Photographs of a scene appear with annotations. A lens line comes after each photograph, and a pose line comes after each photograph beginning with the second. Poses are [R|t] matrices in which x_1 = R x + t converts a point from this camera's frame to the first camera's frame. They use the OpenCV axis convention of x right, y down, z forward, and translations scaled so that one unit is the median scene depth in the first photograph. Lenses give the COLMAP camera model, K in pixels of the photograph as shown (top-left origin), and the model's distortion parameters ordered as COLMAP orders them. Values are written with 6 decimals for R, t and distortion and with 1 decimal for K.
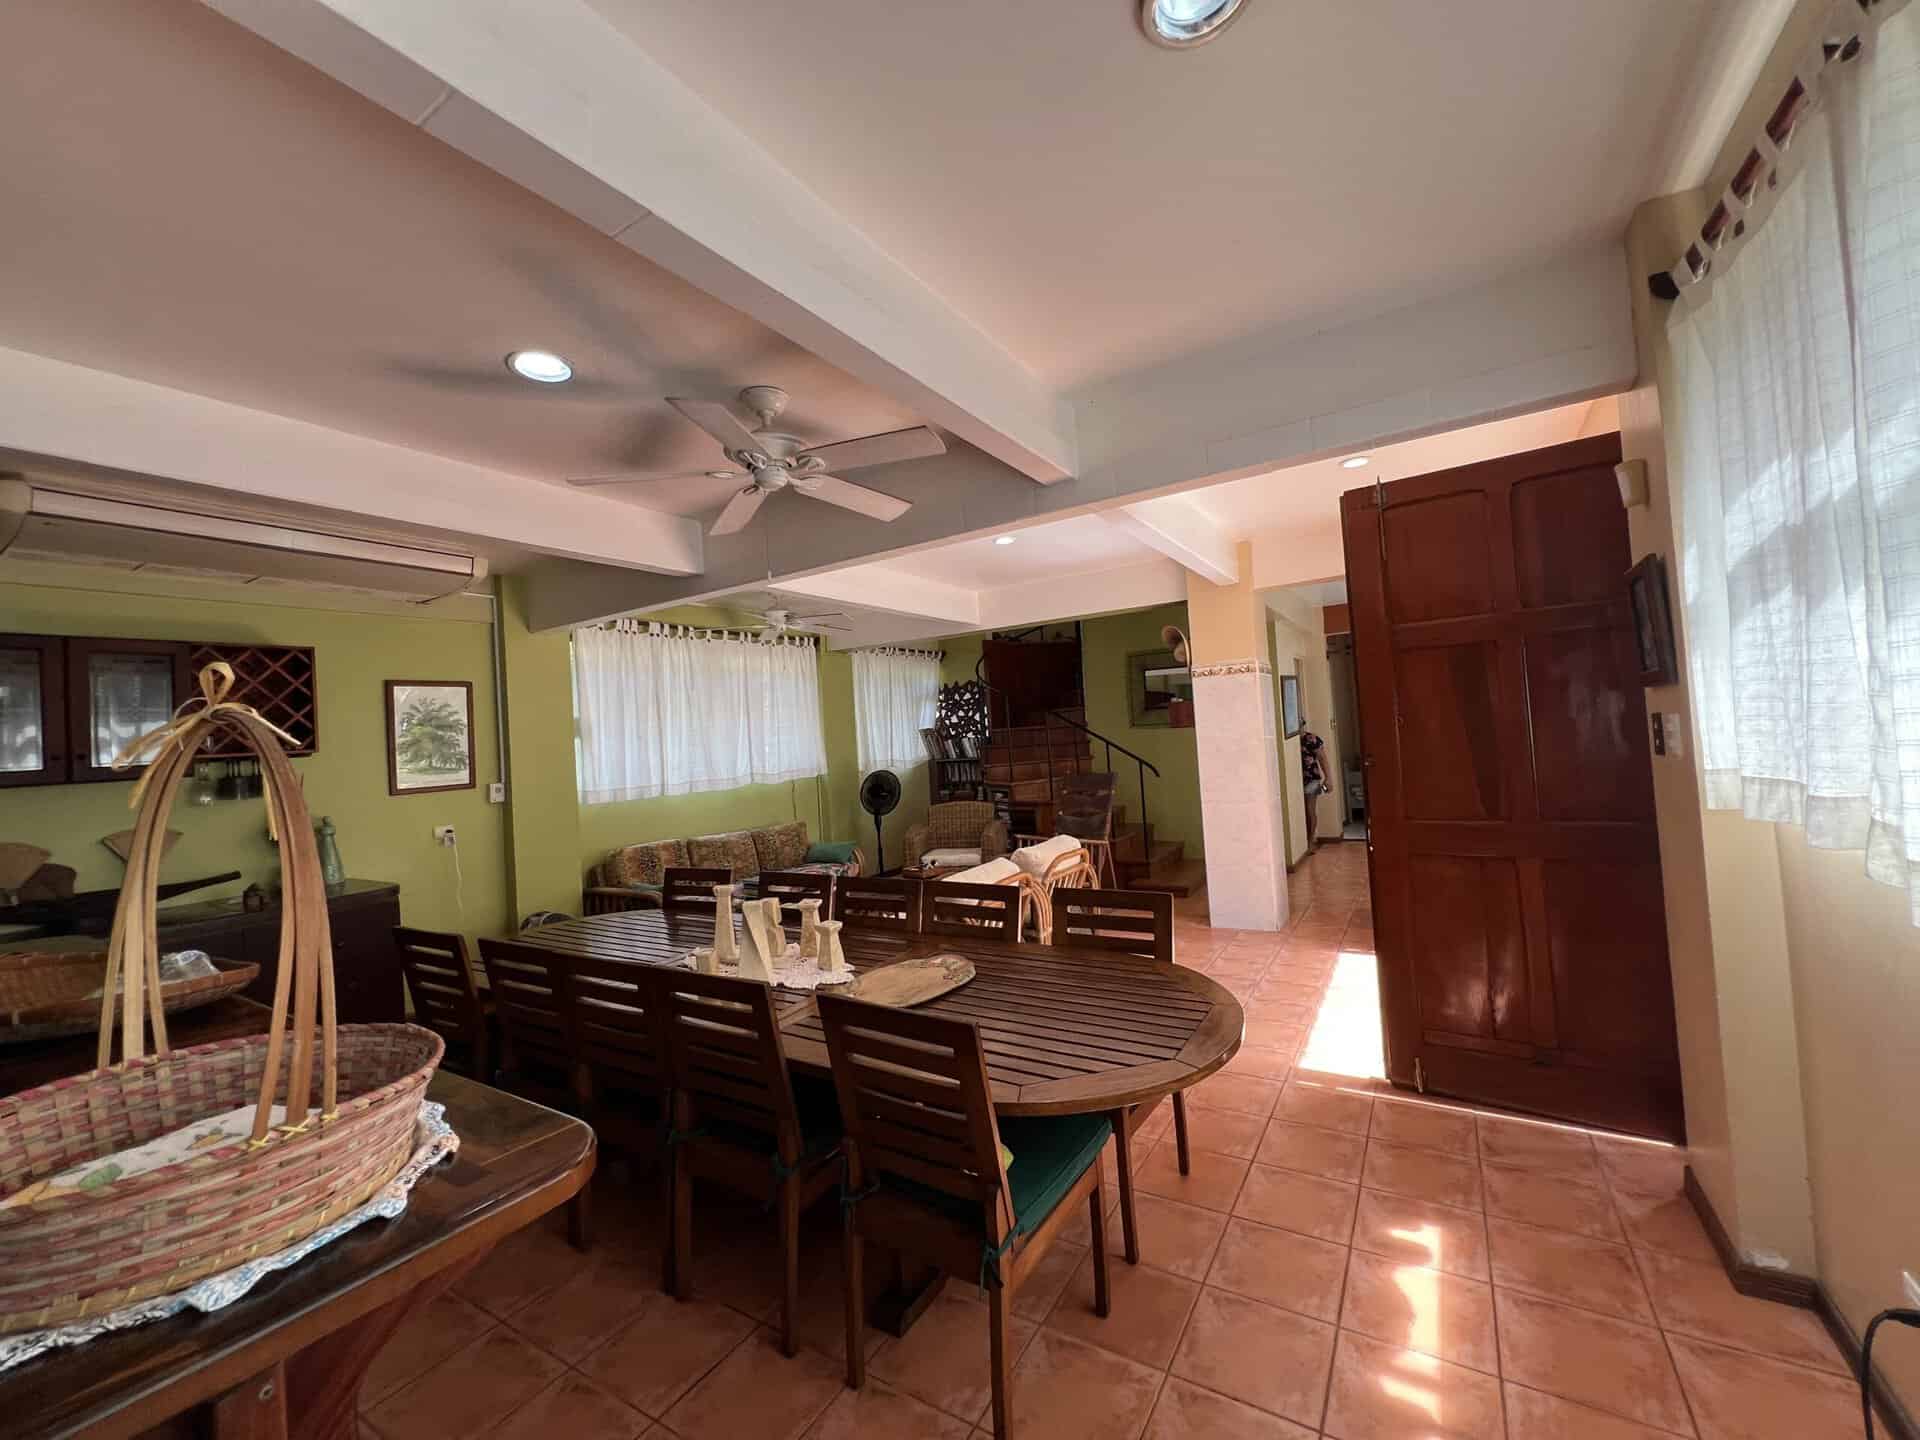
lens RADIAL K [[762.7, 0, 960.0], [0, 762.7, 720.0], [0, 0, 1]] dist [0.000035, -0.000001]
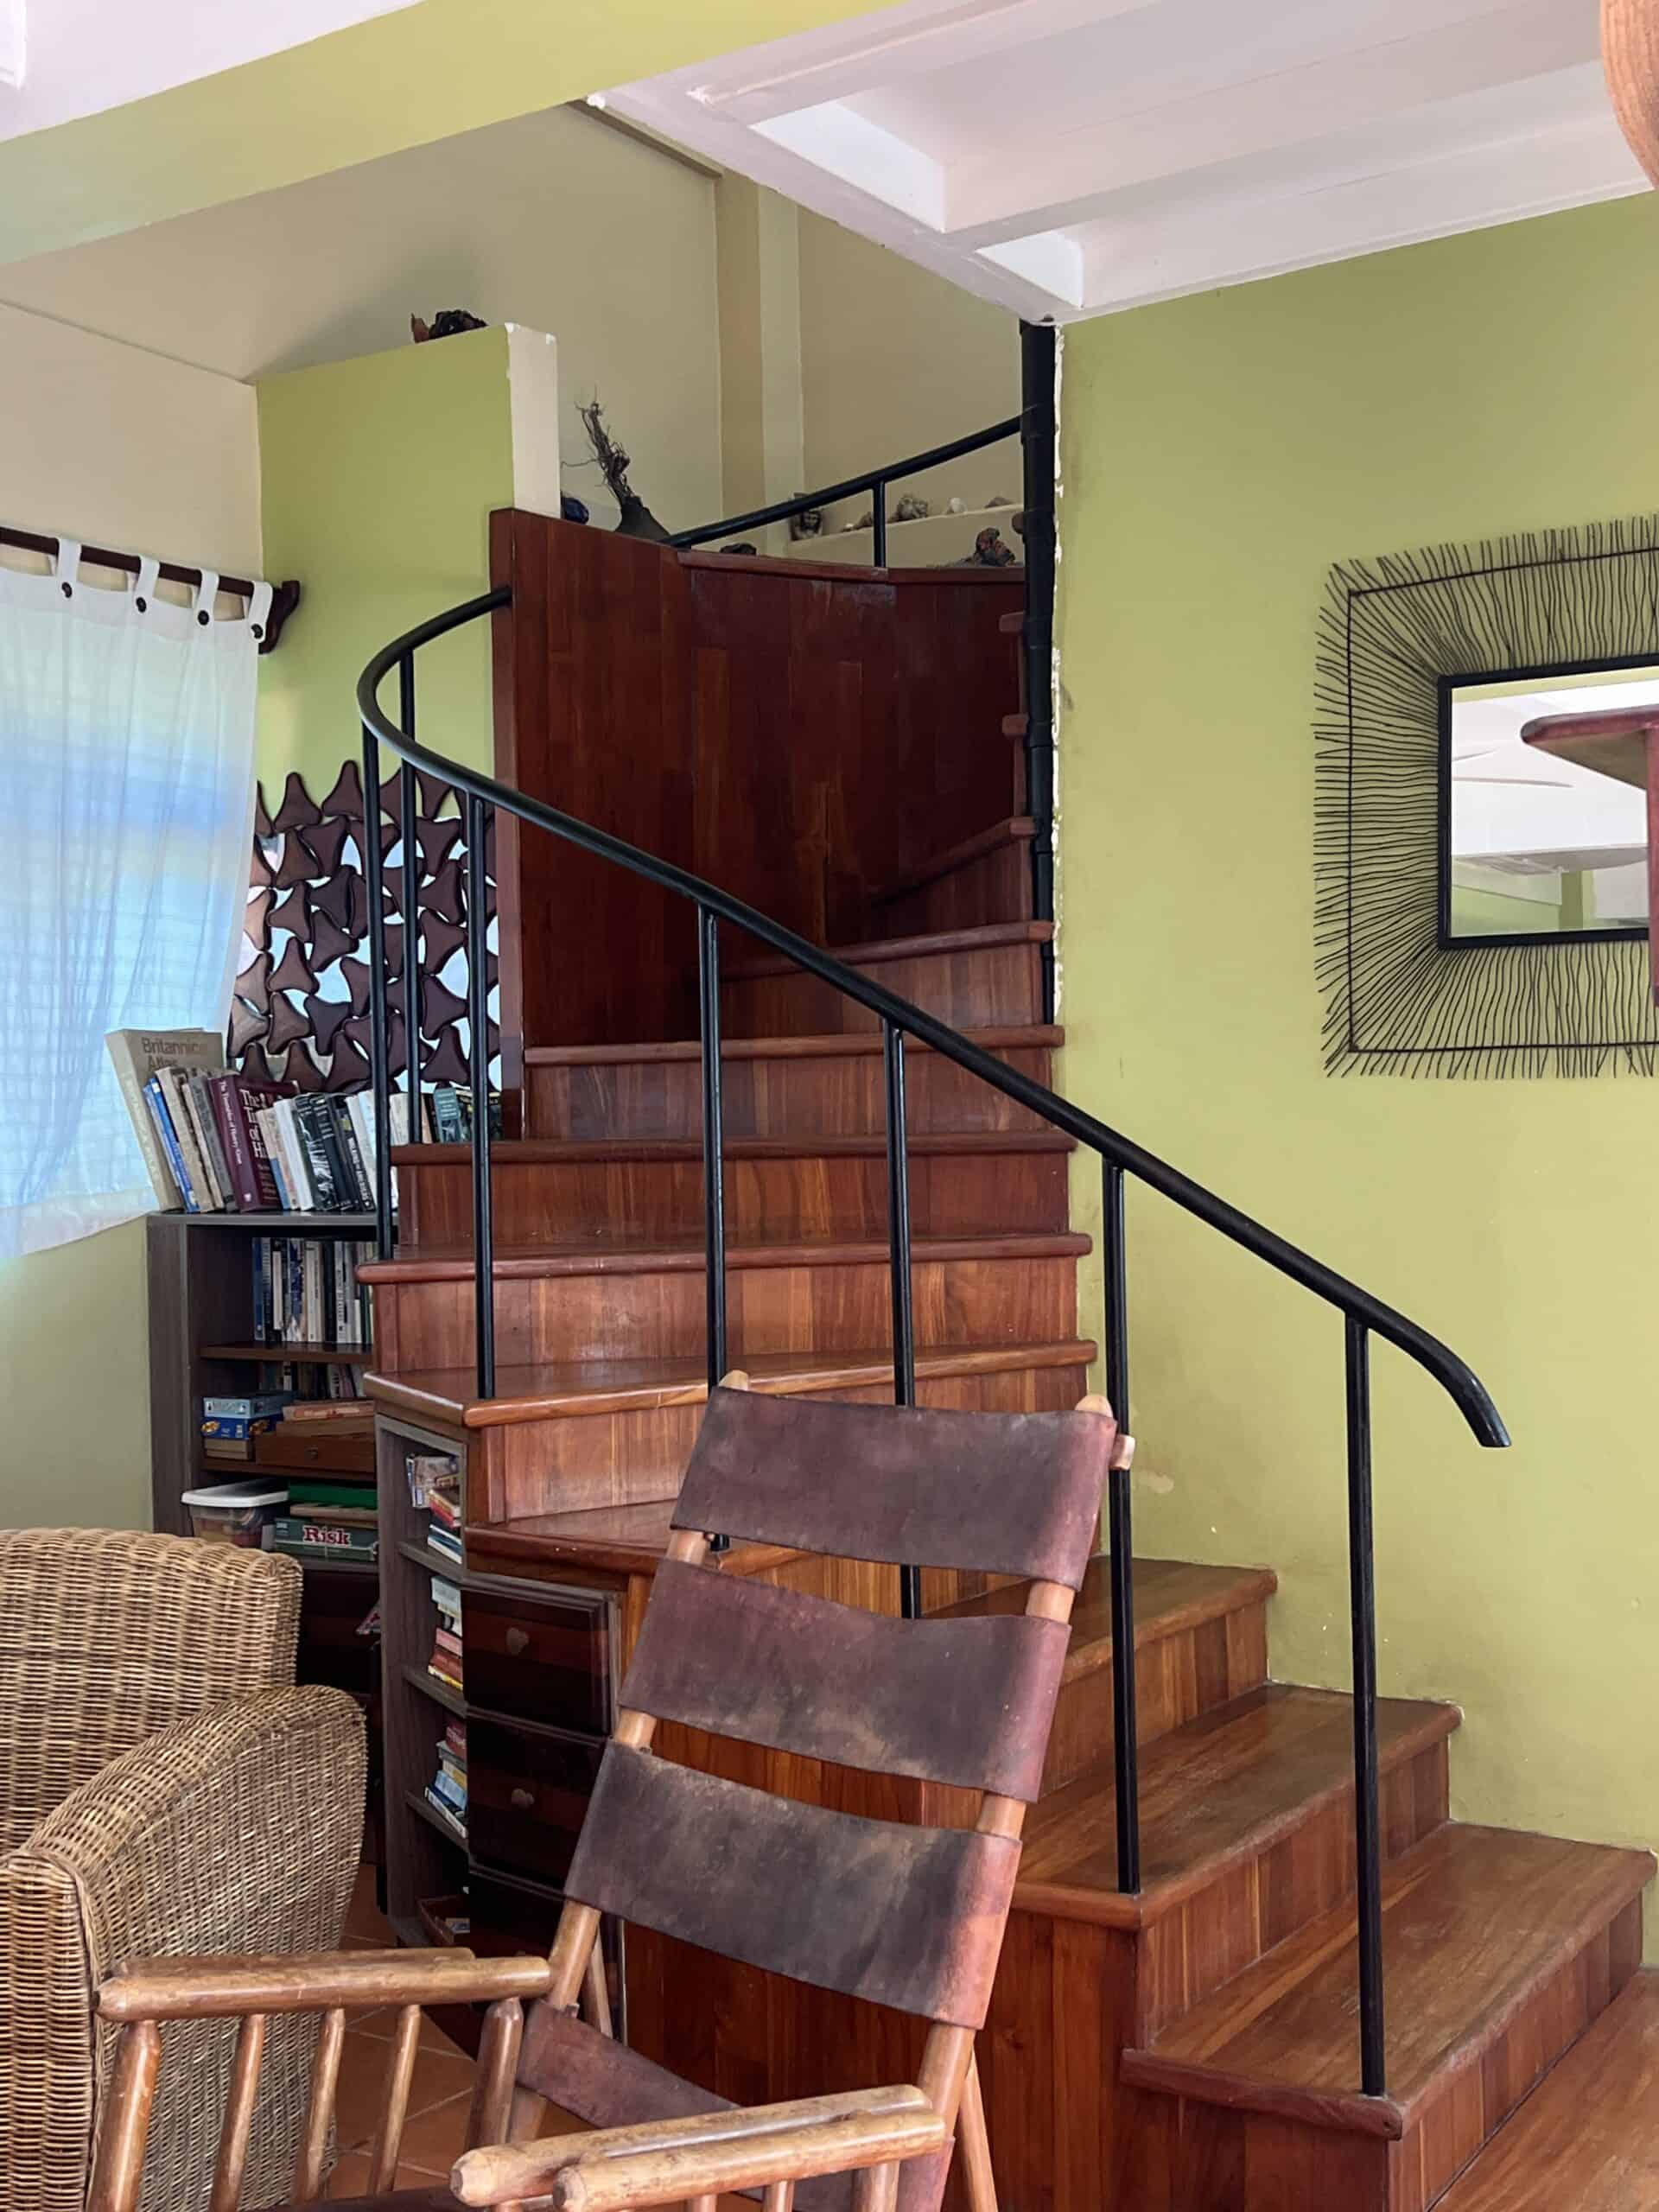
lens RADIAL K [[2519.9, 0, 829.5], [0, 2519.9, 1106.0], [0, 0, 1]] dist [0.004336, 0.001954]
pose [[0.998858, 0.046231, -0.012086, 0.115112], [-0.046089, 0.998868, 0.011760, 0.014917], [0.012616, -0.011190, 0.999858, 0.438900]]
